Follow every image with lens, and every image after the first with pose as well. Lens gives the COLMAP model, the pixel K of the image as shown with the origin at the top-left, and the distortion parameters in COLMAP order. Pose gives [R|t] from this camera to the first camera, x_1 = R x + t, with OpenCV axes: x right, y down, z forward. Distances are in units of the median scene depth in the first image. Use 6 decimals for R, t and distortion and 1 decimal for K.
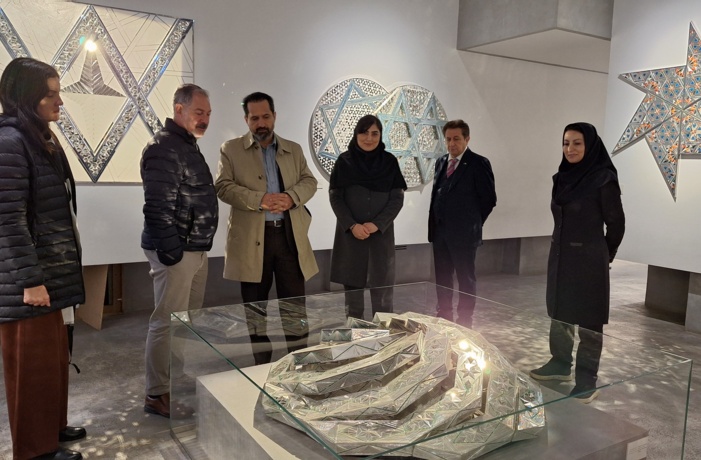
lens RADIAL K [[566.1, 0, 351.1], [0, 566.1, 226.7], [0, 0, 1]] dist [0.056949, -0.024733]
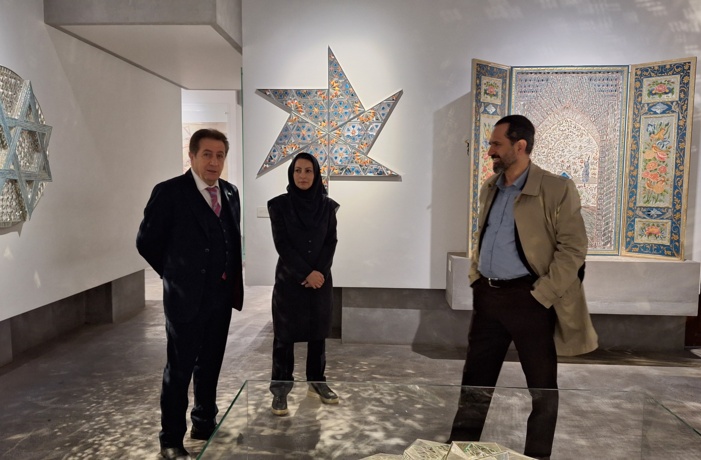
lens RADIAL K [[566.1, 0, 346.7], [0, 566.1, 230.9], [0, 0, 1]] dist [0.056949, -0.024733]
pose [[0.572255, -0.098657, 0.814120, -0.236388], [0.102568, 0.993552, 0.048305, -0.072125], [-0.813636, 0.055860, 0.578684, 0.389045]]
